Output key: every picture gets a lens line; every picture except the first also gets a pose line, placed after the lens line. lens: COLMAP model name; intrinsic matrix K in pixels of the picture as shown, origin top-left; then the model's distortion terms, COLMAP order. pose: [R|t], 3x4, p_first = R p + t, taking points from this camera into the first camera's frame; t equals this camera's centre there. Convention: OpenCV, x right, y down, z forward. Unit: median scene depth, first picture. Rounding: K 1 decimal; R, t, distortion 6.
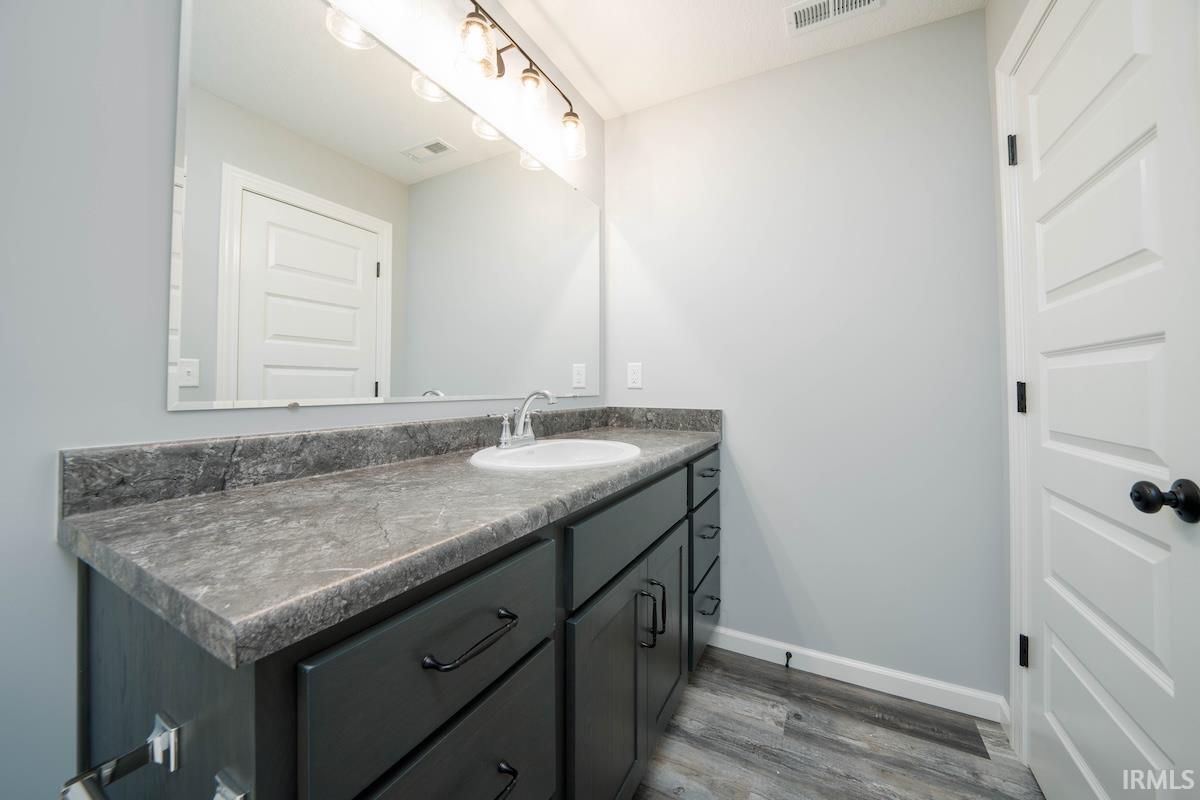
lens RADIAL K [[426.5, 0, 600.0], [0, 426.5, 400.0], [0, 0, 1]] dist [0.000183, 0.000079]
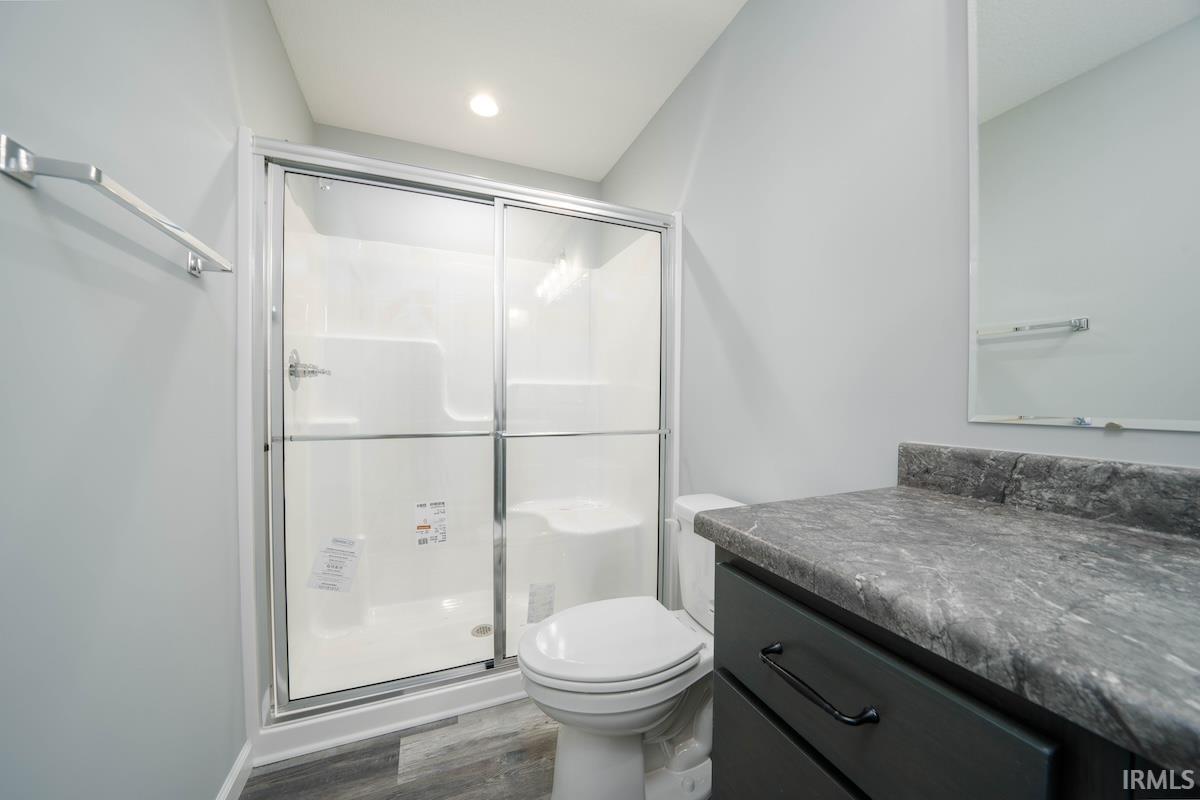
lens RADIAL K [[426.5, 0, 600.0], [0, 426.5, 400.0], [0, 0, 1]] dist [0.000183, 0.000079]
pose [[-0.621791, -0.002213, -0.783180, 0.532738], [-0.027312, 0.999449, 0.018860, -0.028387], [0.782707, 0.033117, -0.621509, 0.925600]]
